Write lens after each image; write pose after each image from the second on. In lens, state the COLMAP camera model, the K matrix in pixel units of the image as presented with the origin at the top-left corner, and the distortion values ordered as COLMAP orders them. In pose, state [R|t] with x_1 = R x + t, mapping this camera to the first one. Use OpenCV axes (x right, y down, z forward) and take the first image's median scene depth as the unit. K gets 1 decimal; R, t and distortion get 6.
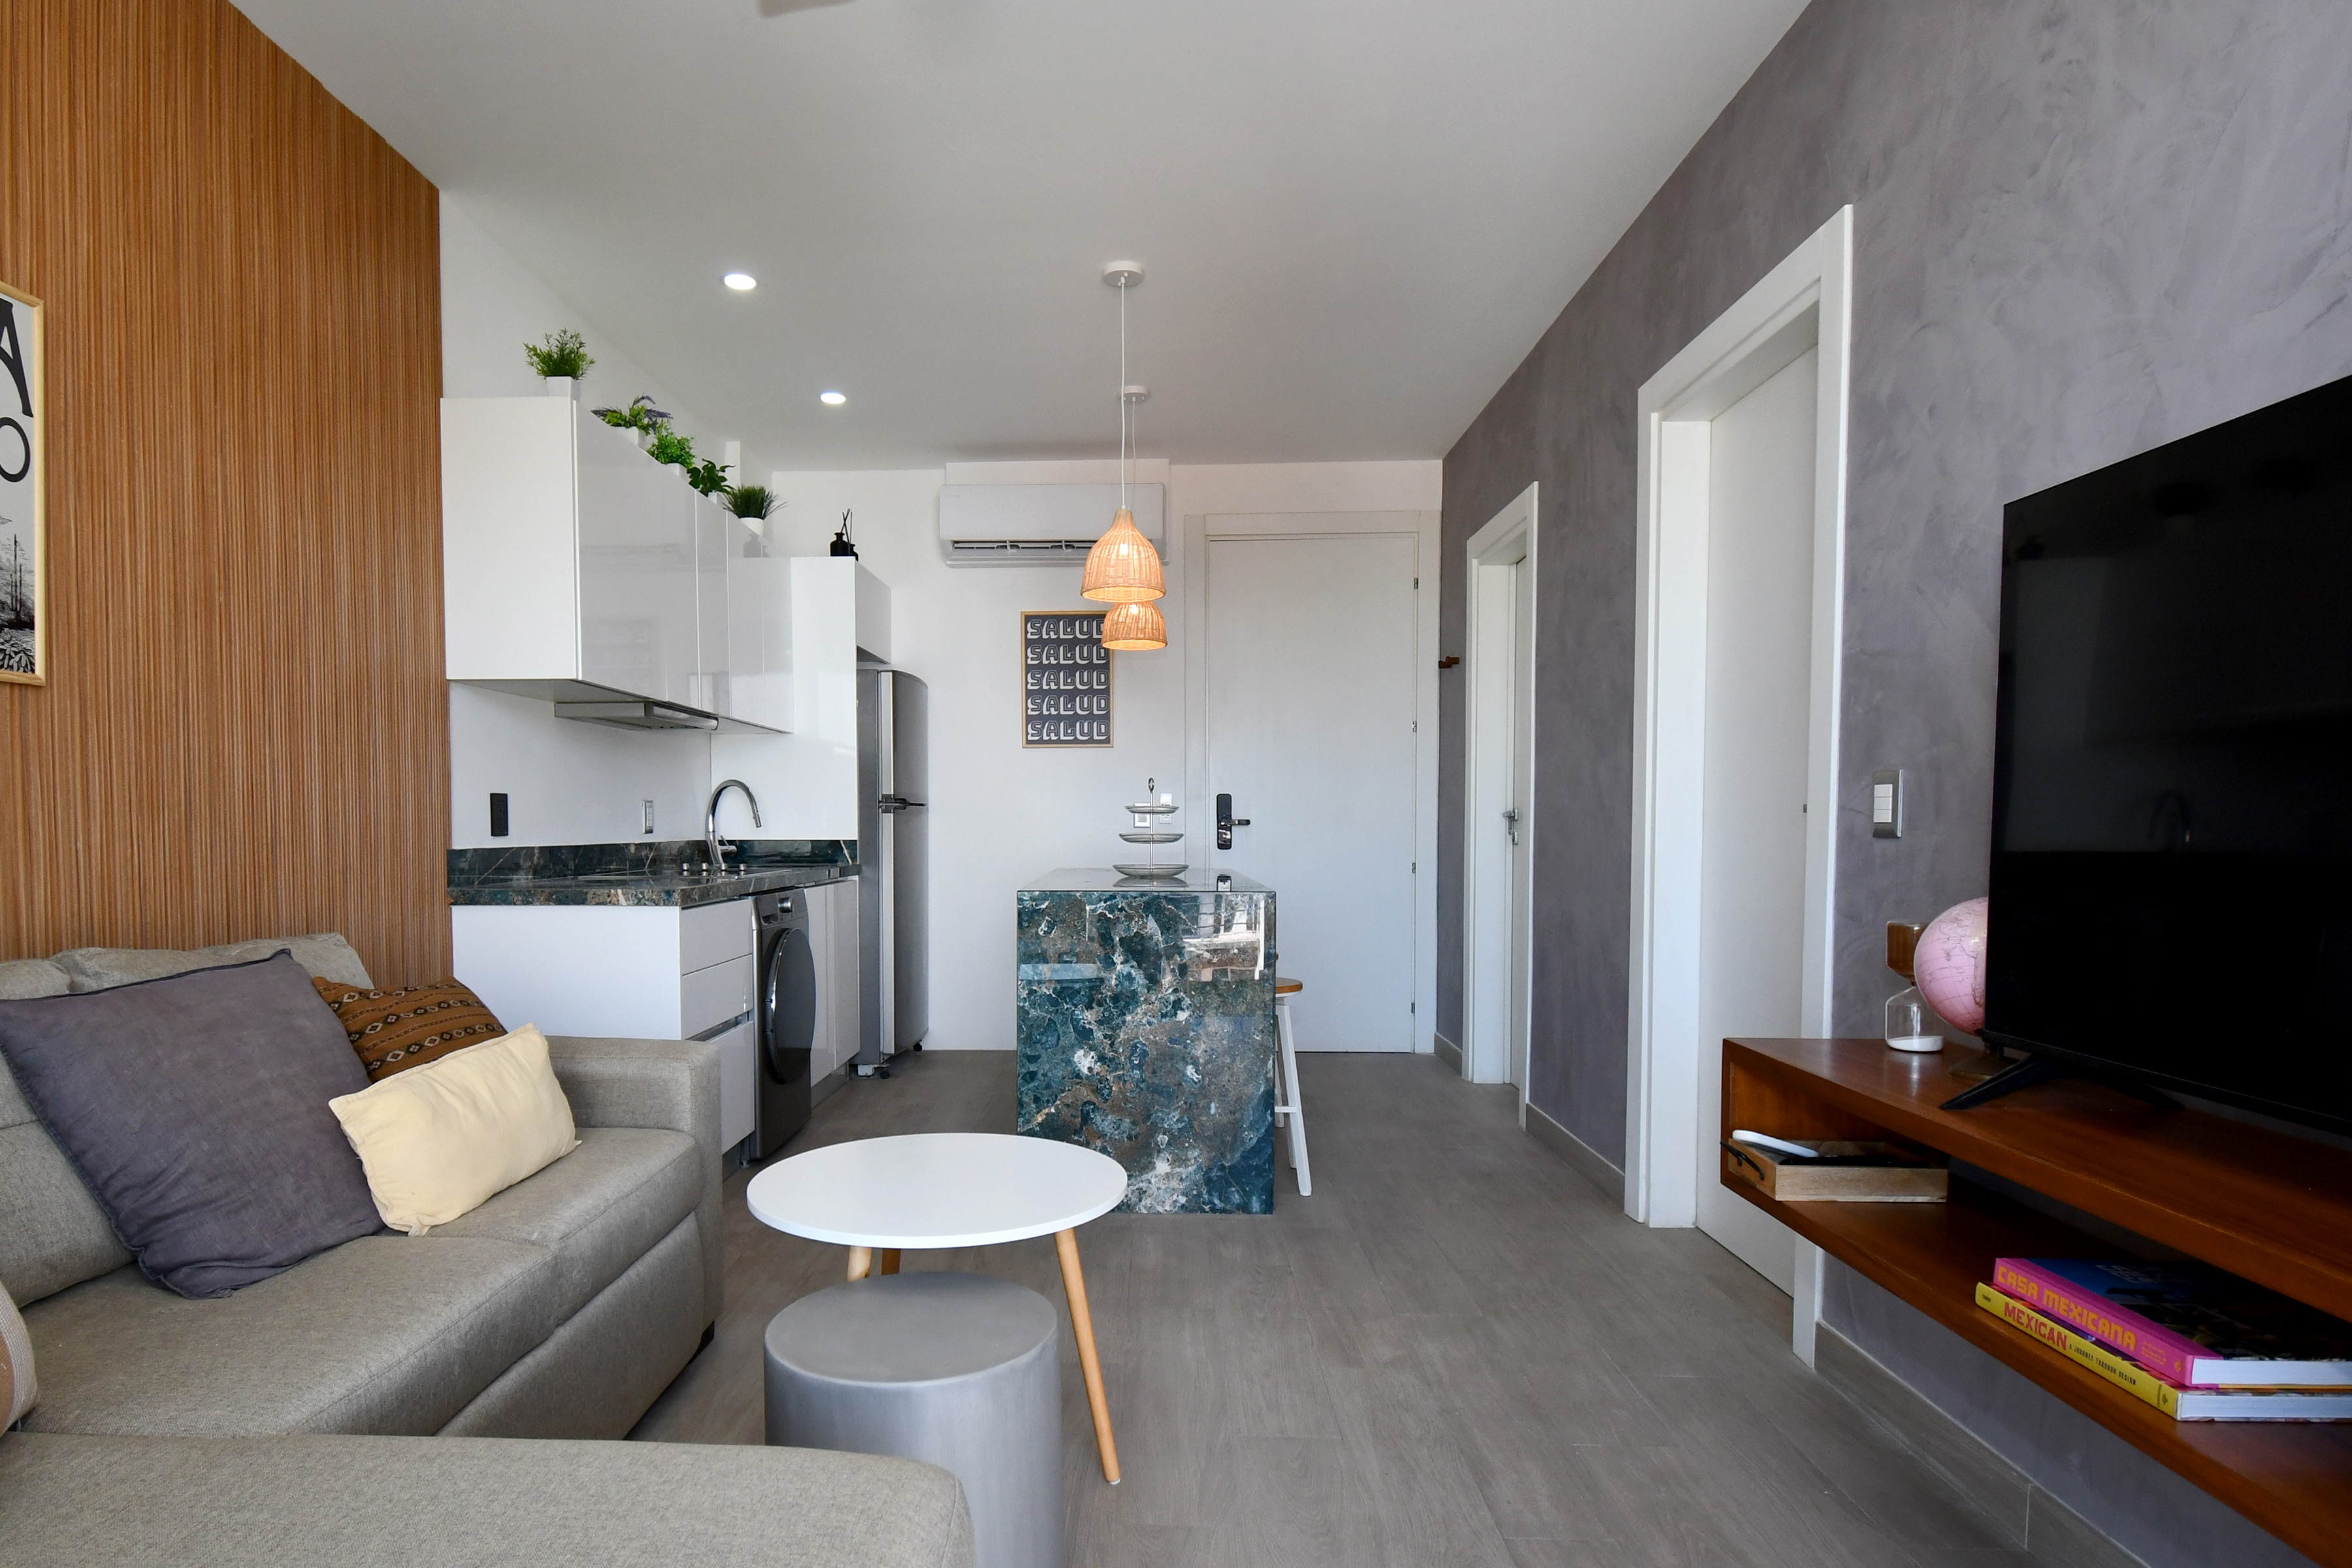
lens RADIAL K [[1311.4, 0, 1087.2], [0, 1311.4, 880.4], [0, 0, 1]] dist [0.022478, -0.027991]
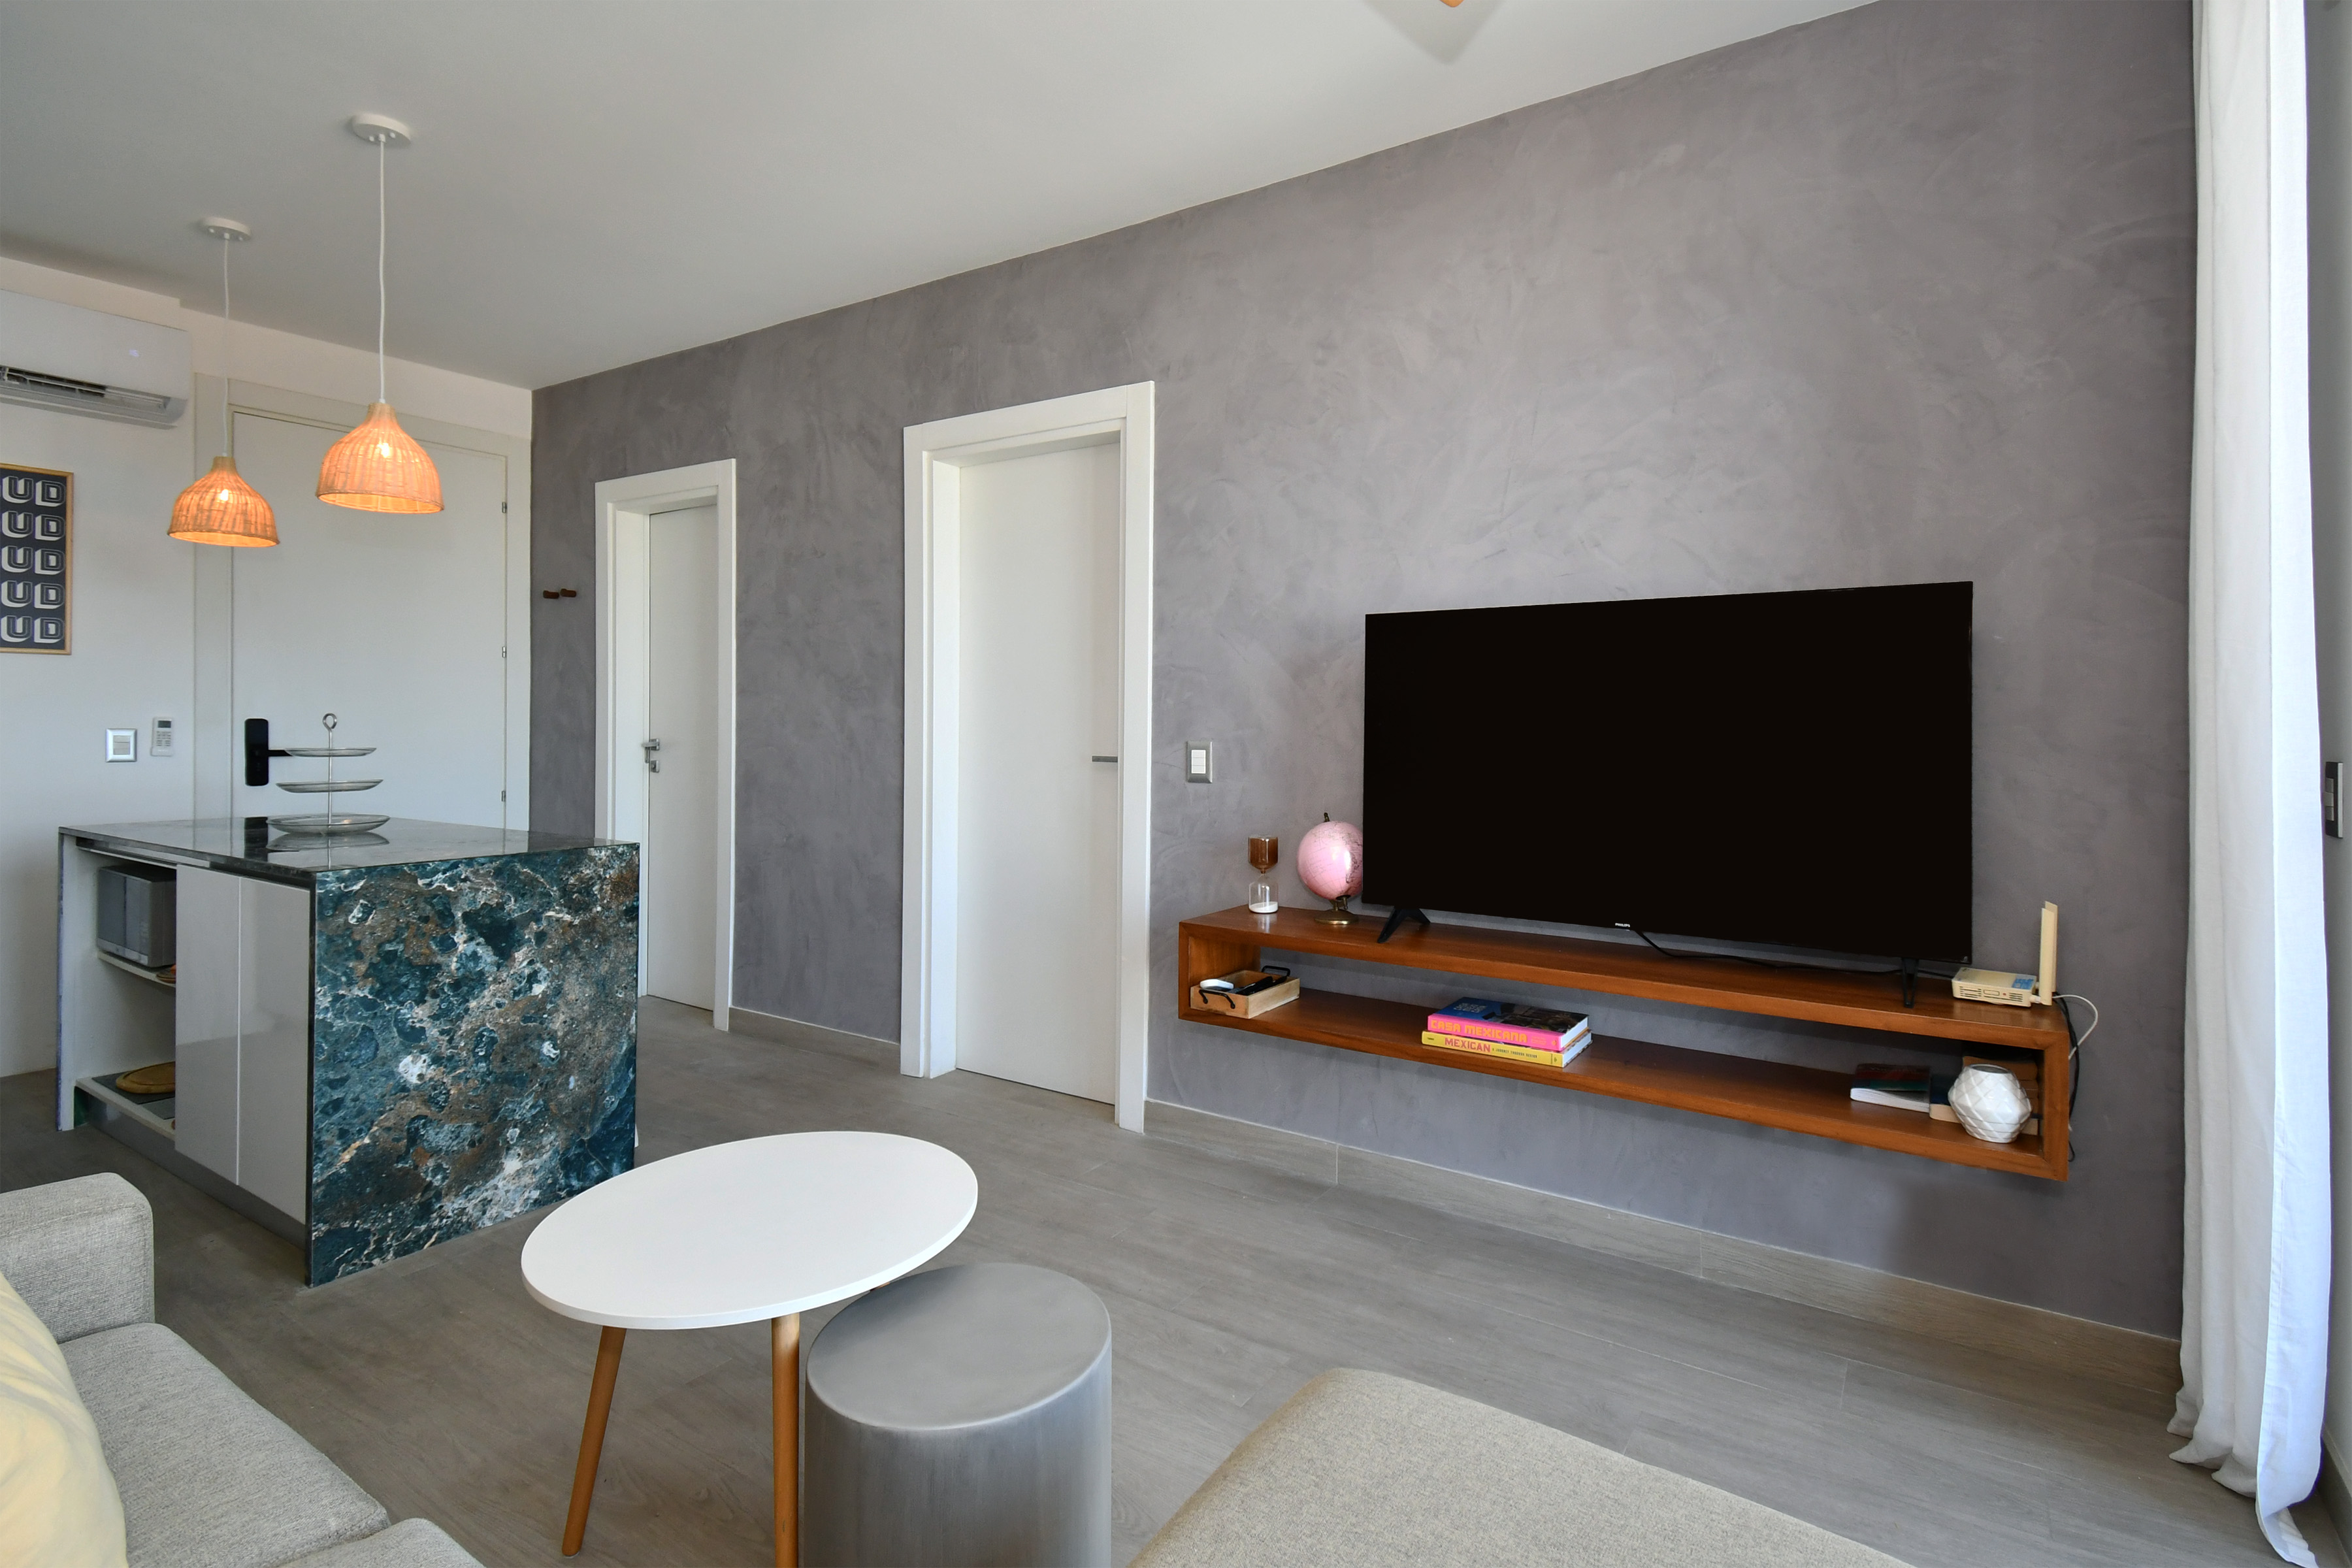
lens RADIAL K [[1119.2, 0, 1232.9], [0, 1119.2, 723.0], [0, 0, 1]] dist [0.049662, -0.028174]
pose [[0.486645, 0.004450, 0.873588, -0.381281], [0.030209, 0.999303, -0.021918, -0.048824], [-0.873077, 0.037057, 0.486172, 0.189844]]
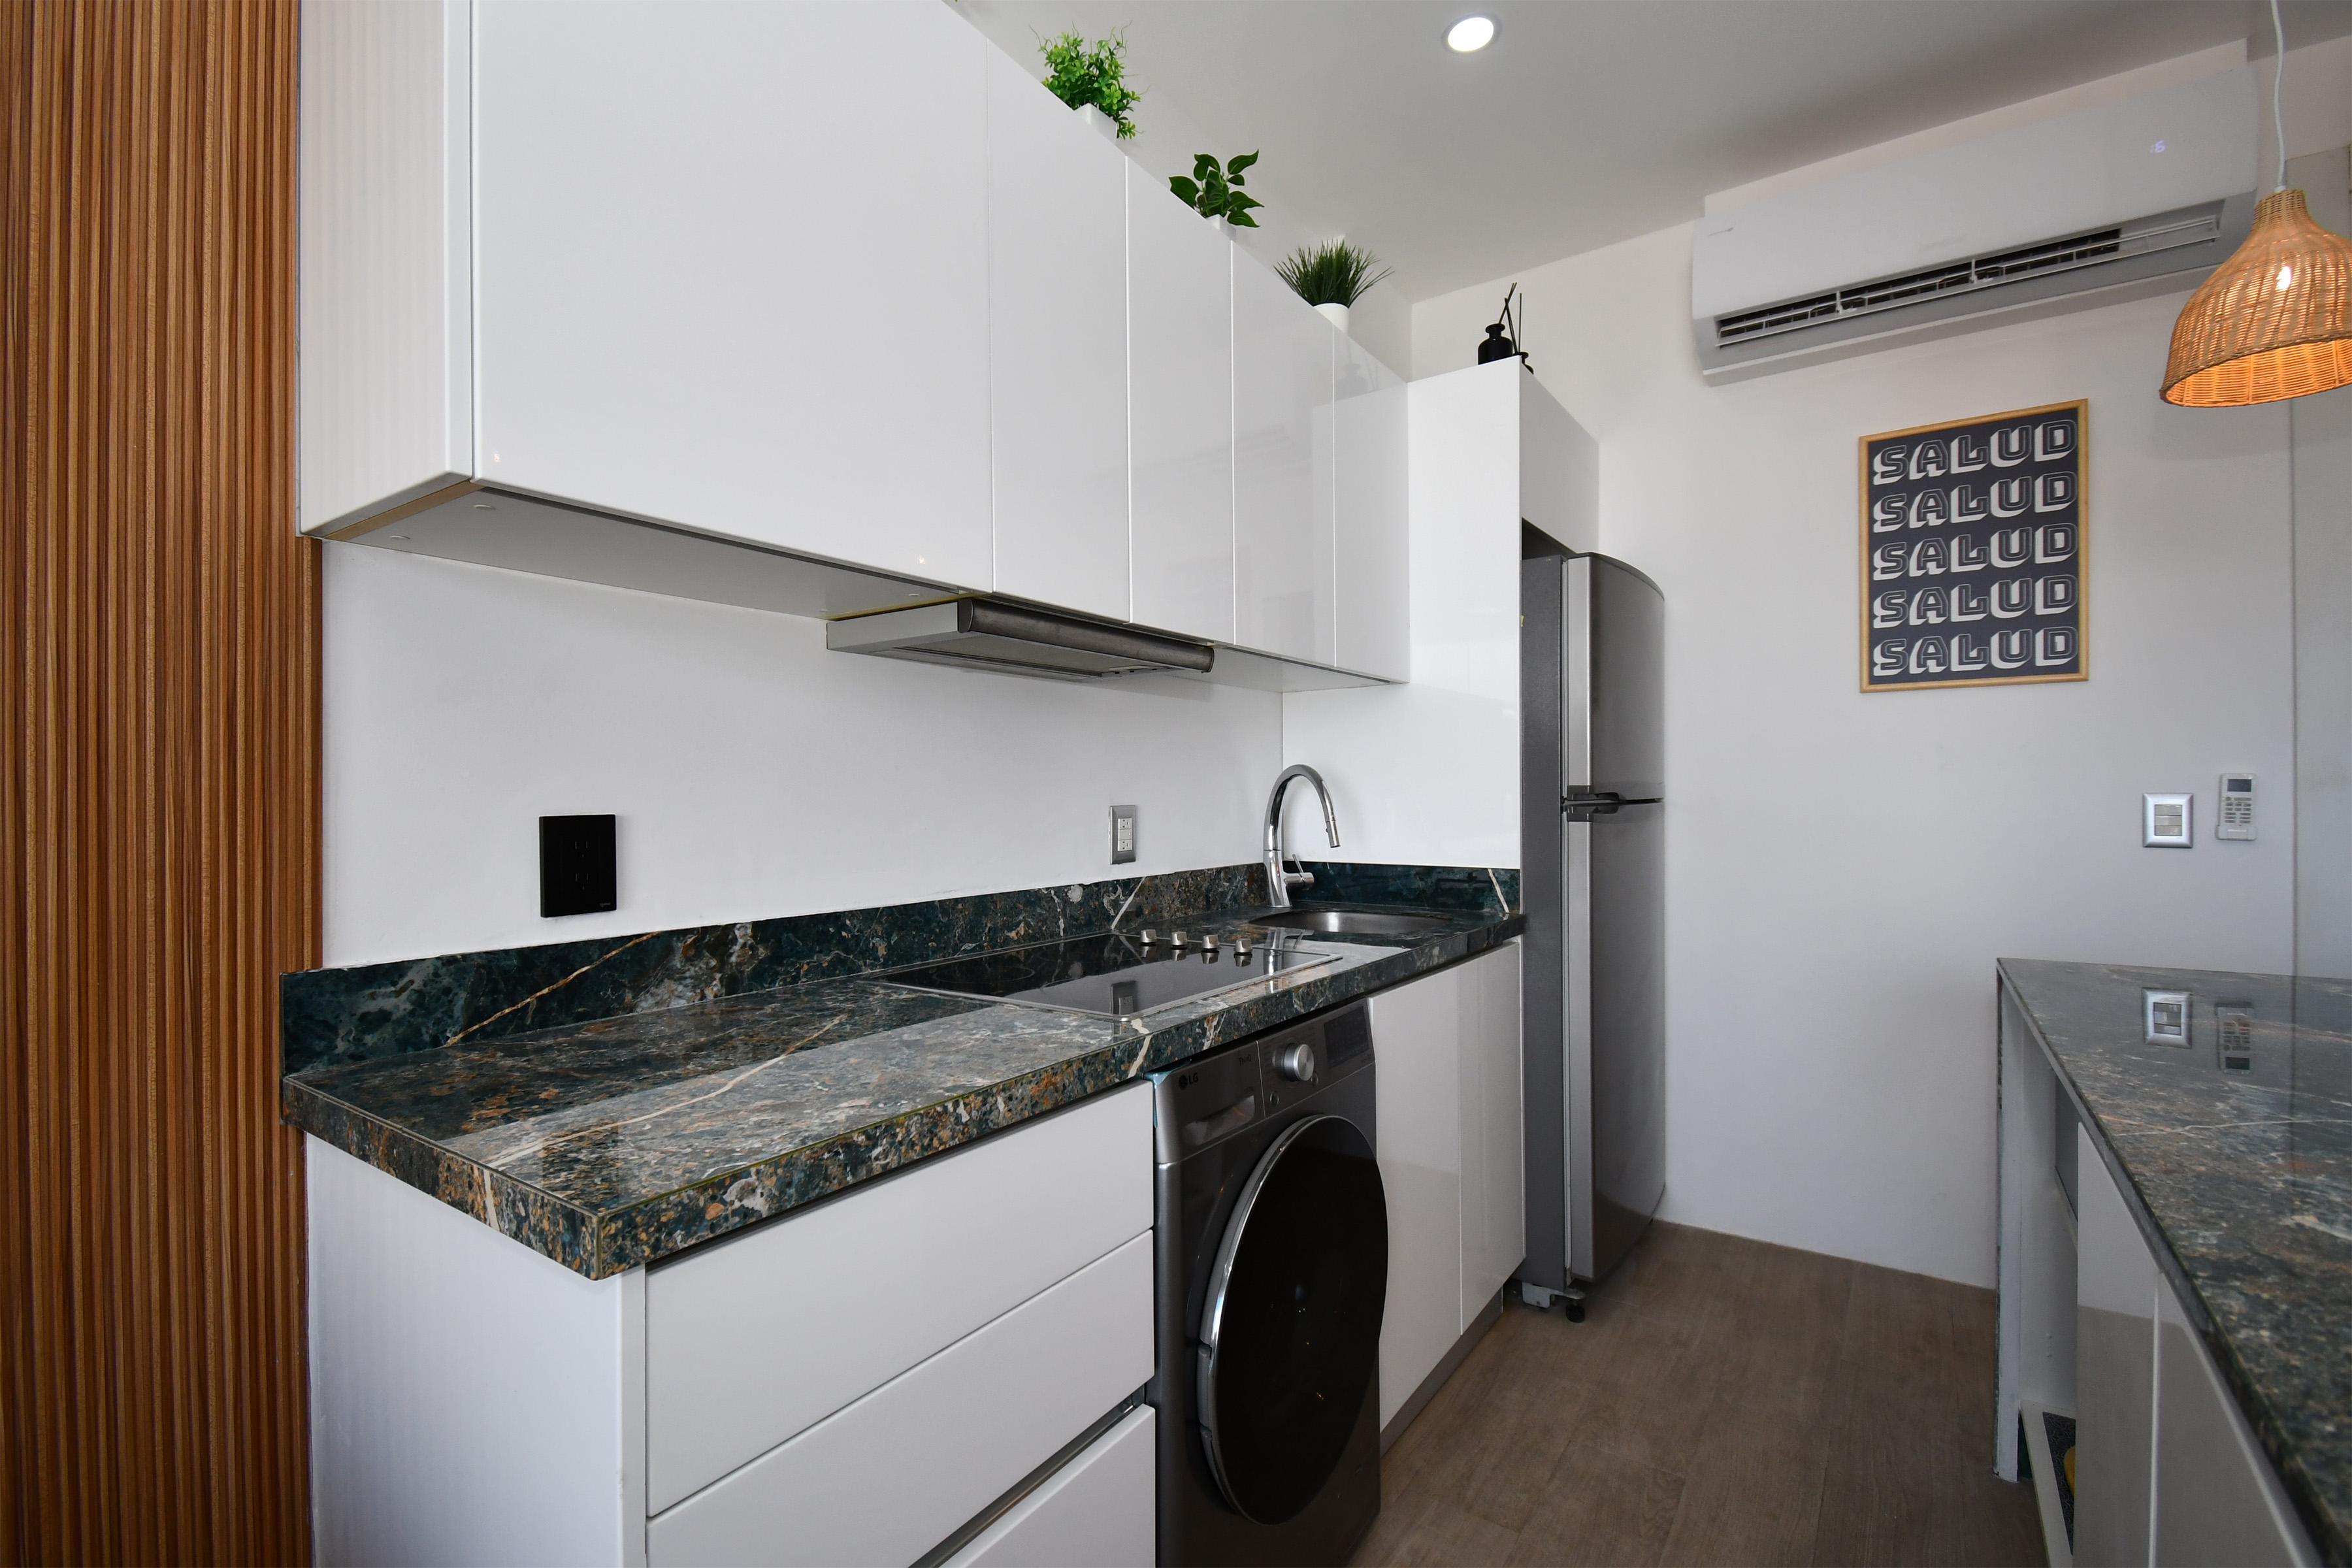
lens RADIAL K [[1042.4, 0, 1176.8], [0, 1042.4, 797.6], [0, 0, 1]] dist [0.041116, -0.026793]
pose [[0.848605, -0.001198, -0.529026, -0.099078], [-0.018663, 0.999307, -0.032200, -0.066831], [0.528698, 0.037199, 0.847994, 0.836768]]
